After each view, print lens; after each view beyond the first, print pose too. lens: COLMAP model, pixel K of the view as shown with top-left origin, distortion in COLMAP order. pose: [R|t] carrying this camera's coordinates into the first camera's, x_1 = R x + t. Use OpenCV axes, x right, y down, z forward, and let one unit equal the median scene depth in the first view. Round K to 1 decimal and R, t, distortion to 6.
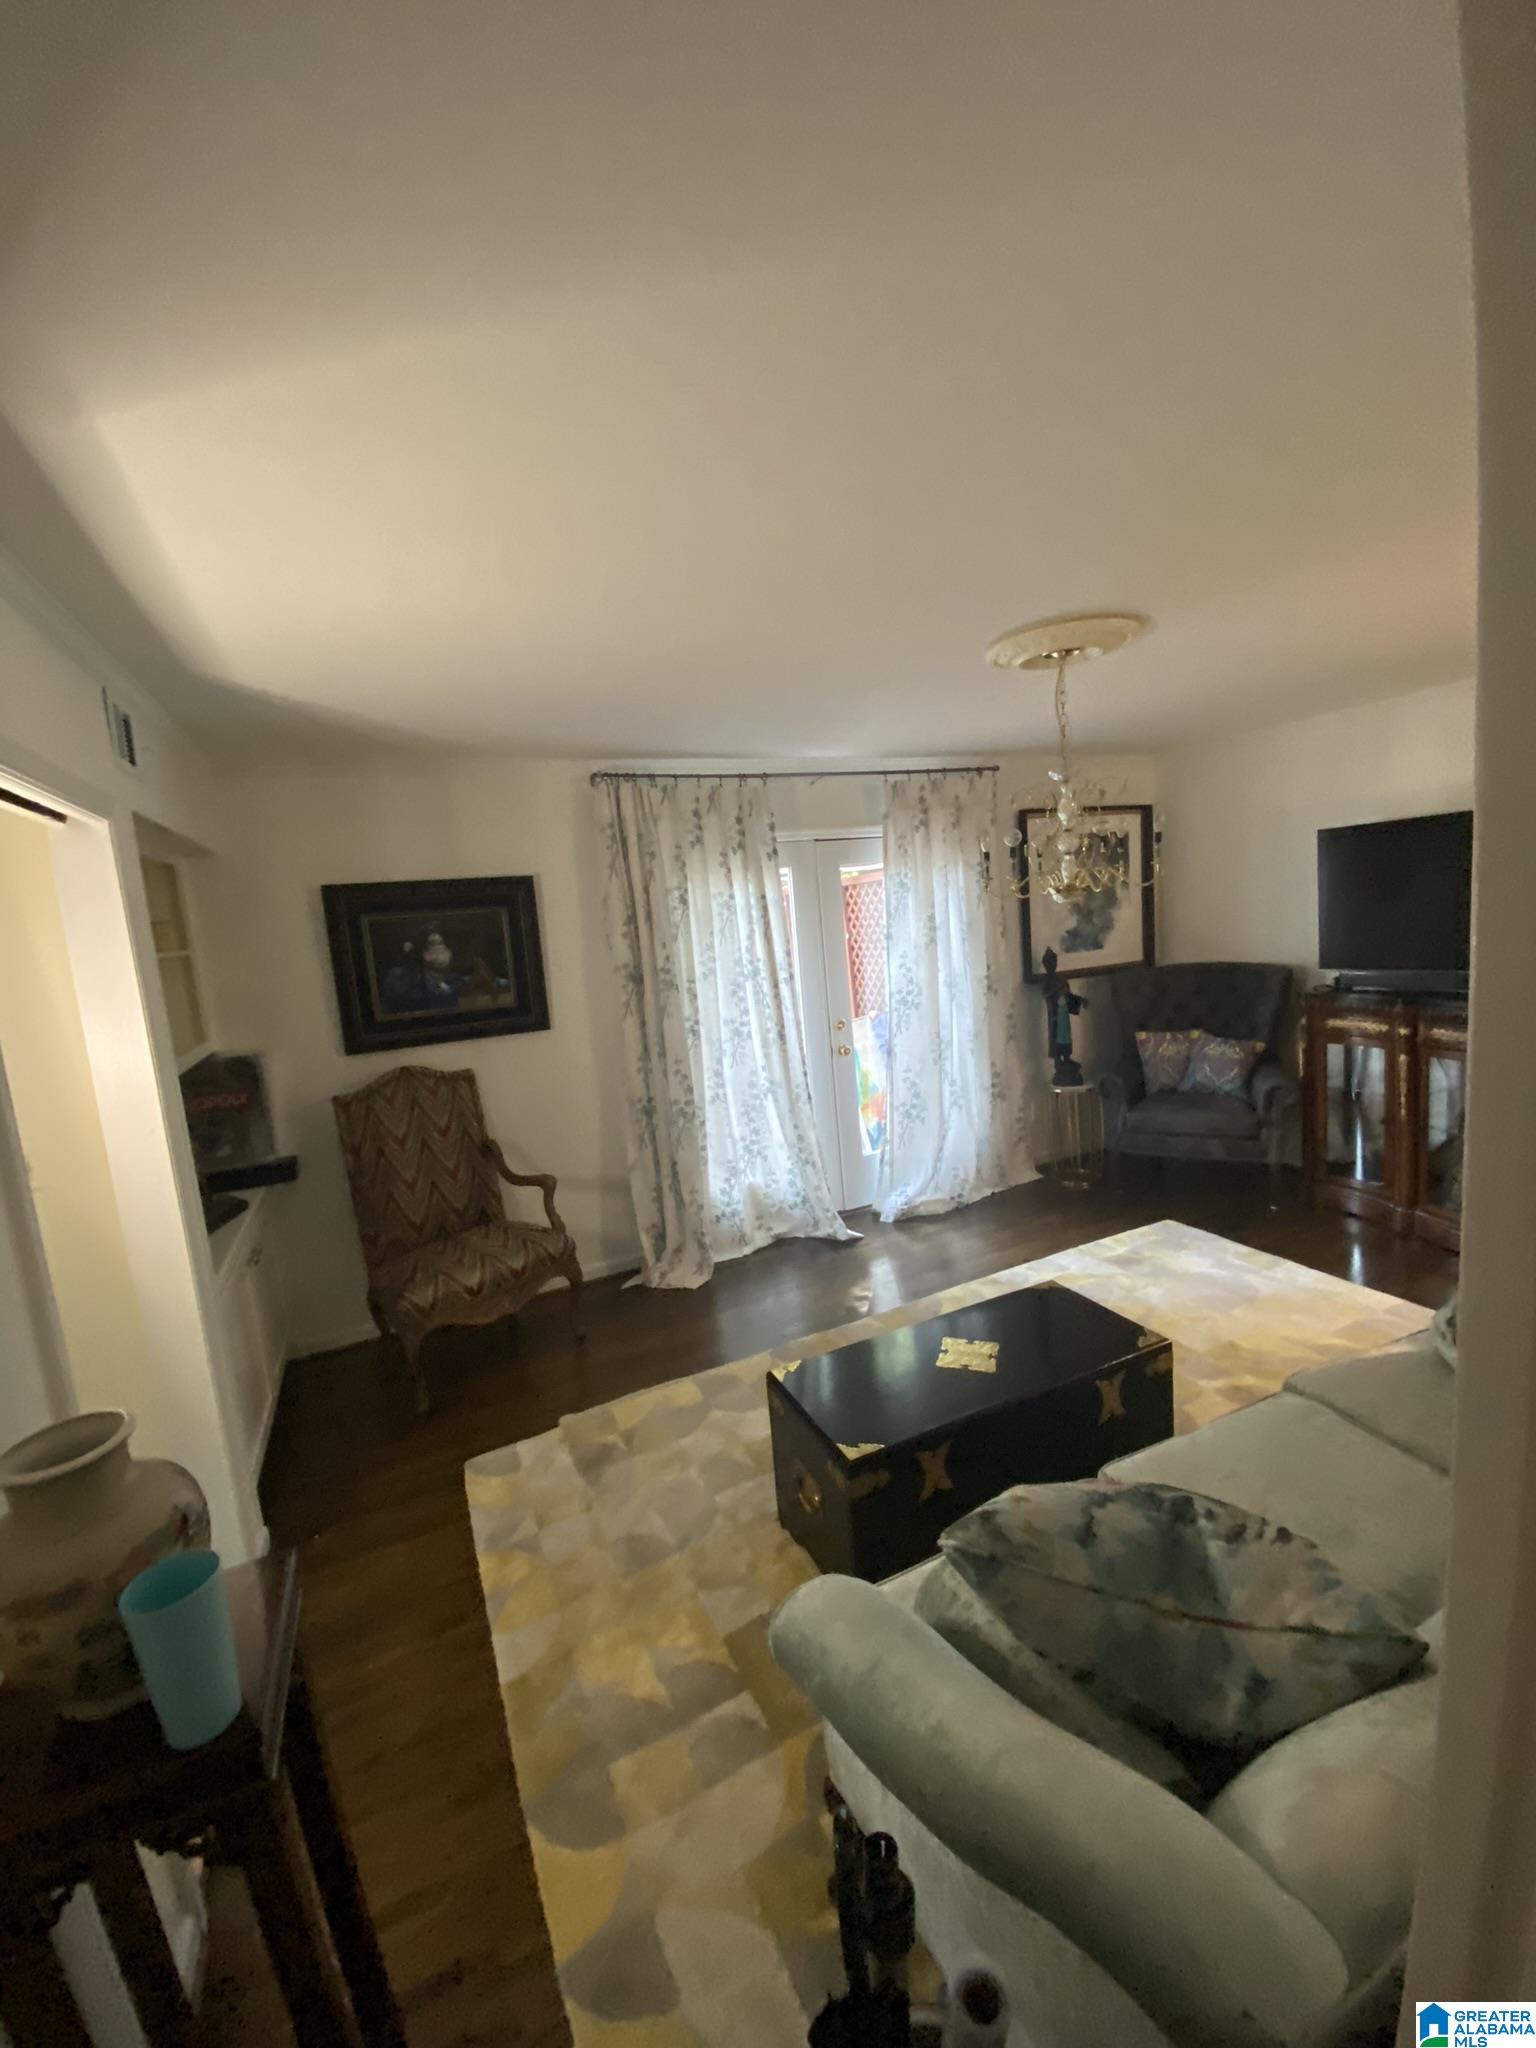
lens RADIAL K [[826.6, 0, 768.0], [0, 826.6, 1020.1], [0, 0, 1]] dist [0.003391, -0.000103]
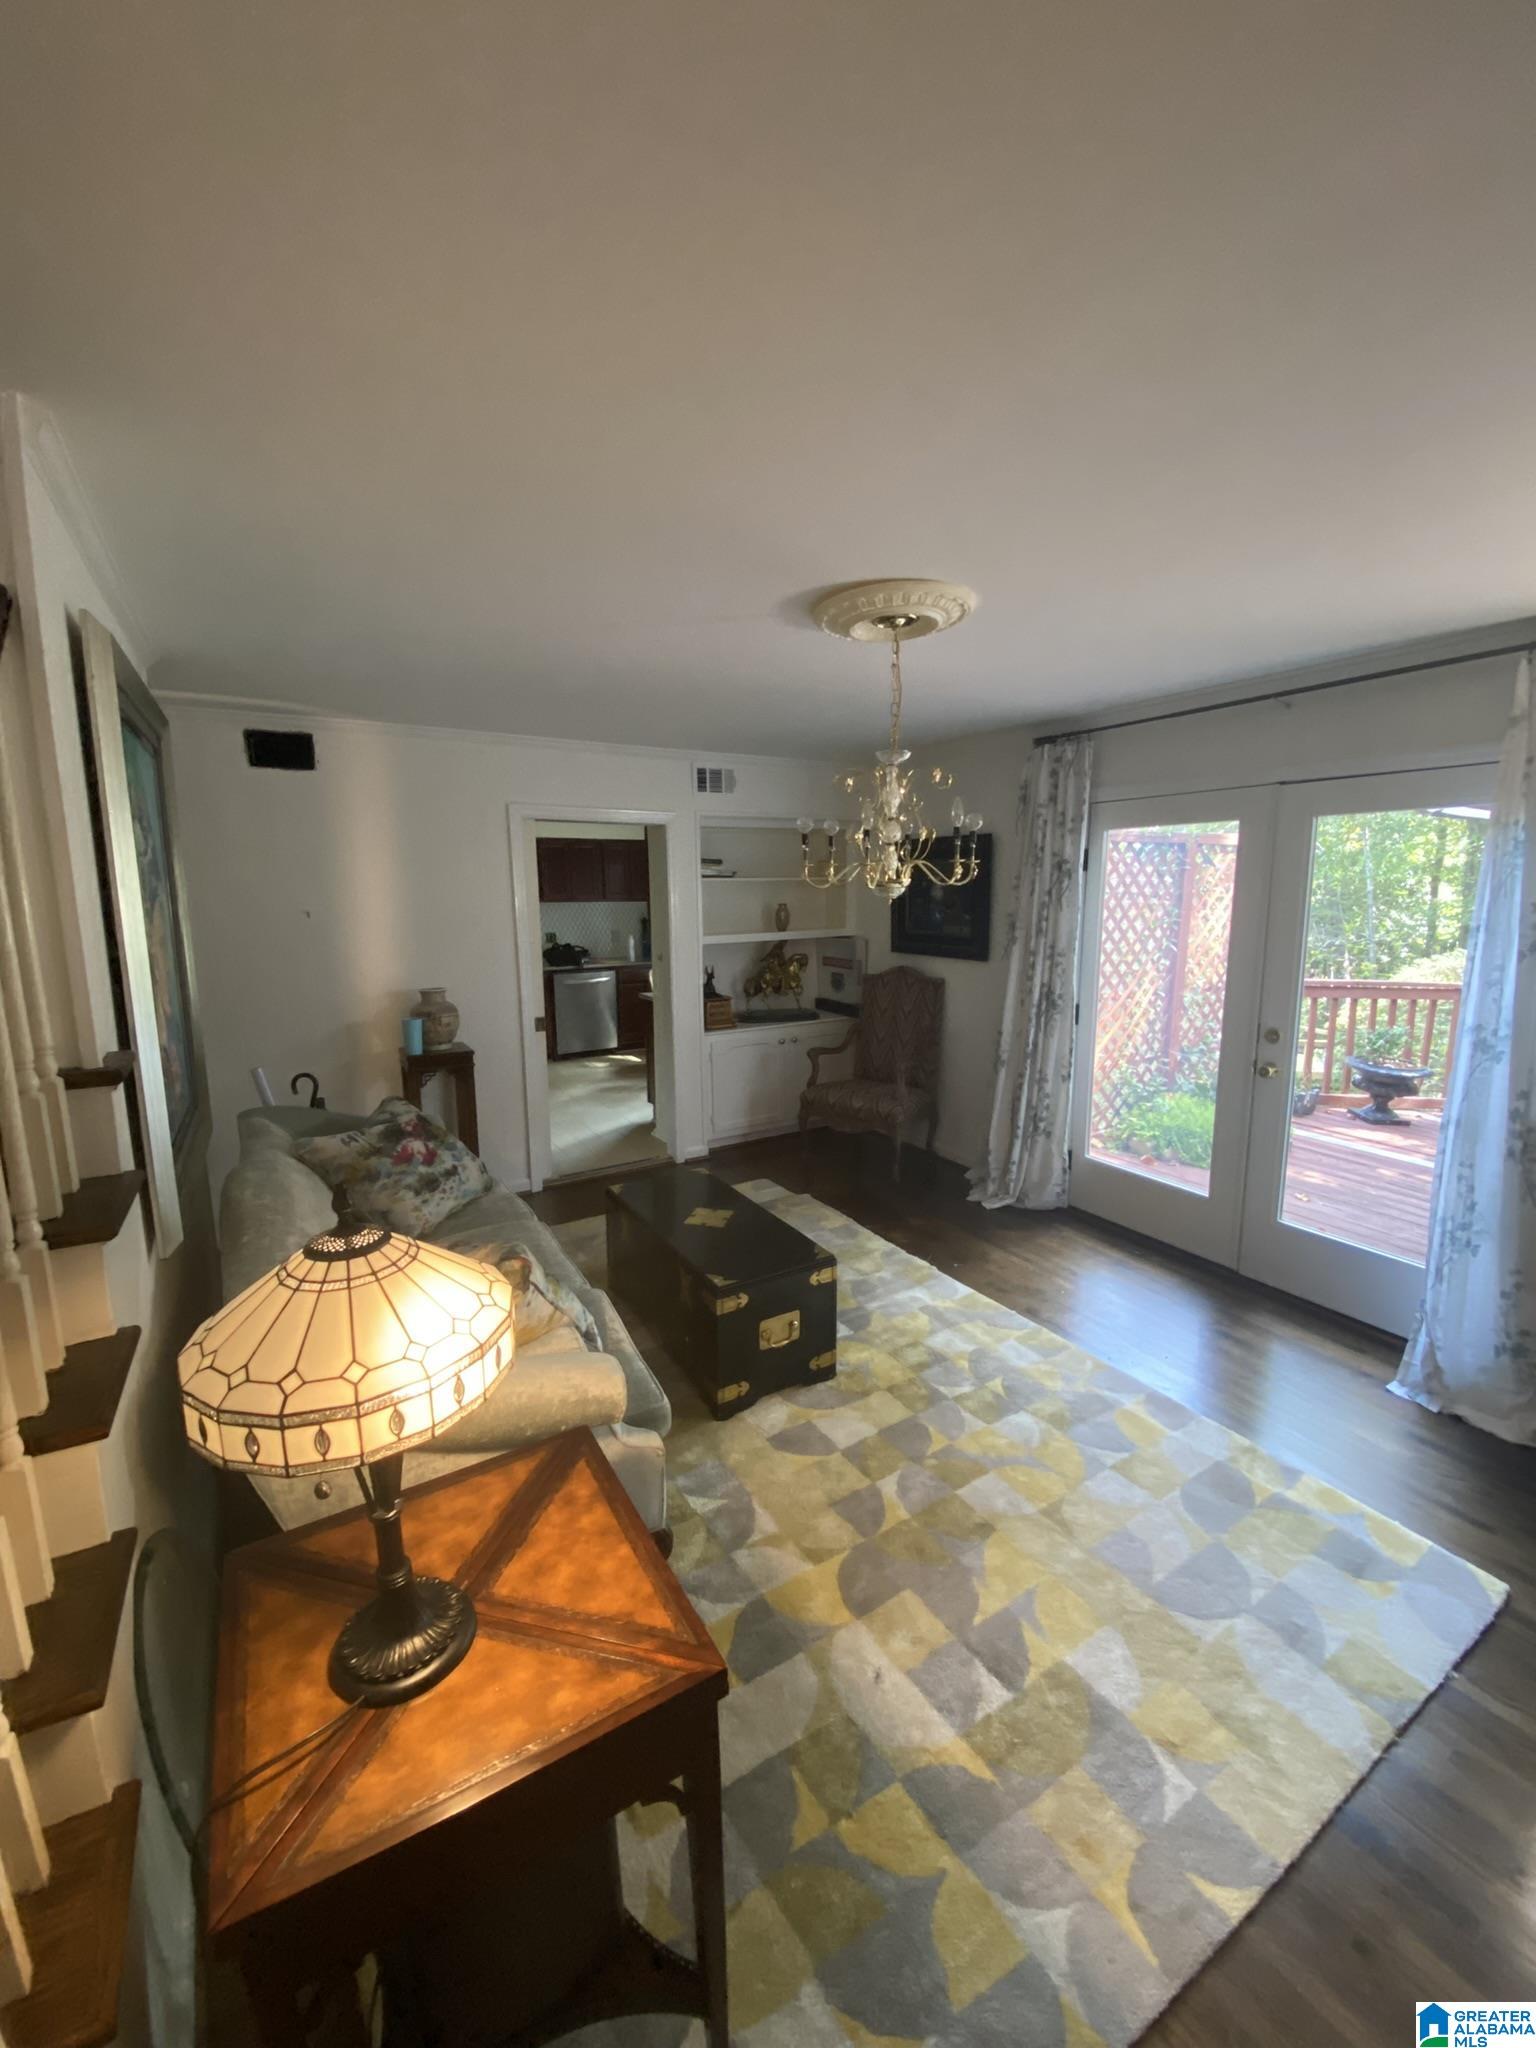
lens RADIAL K [[826.6, 0, 769.8], [0, 826.6, 1026.8], [0, 0, 1]] dist [0.003391, -0.000103]
pose [[0.105048, 0.250132, -0.962496, 0.929551], [-0.132558, 0.962736, 0.235727, -0.145263], [0.985593, 0.102824, 0.134291, 0.547137]]
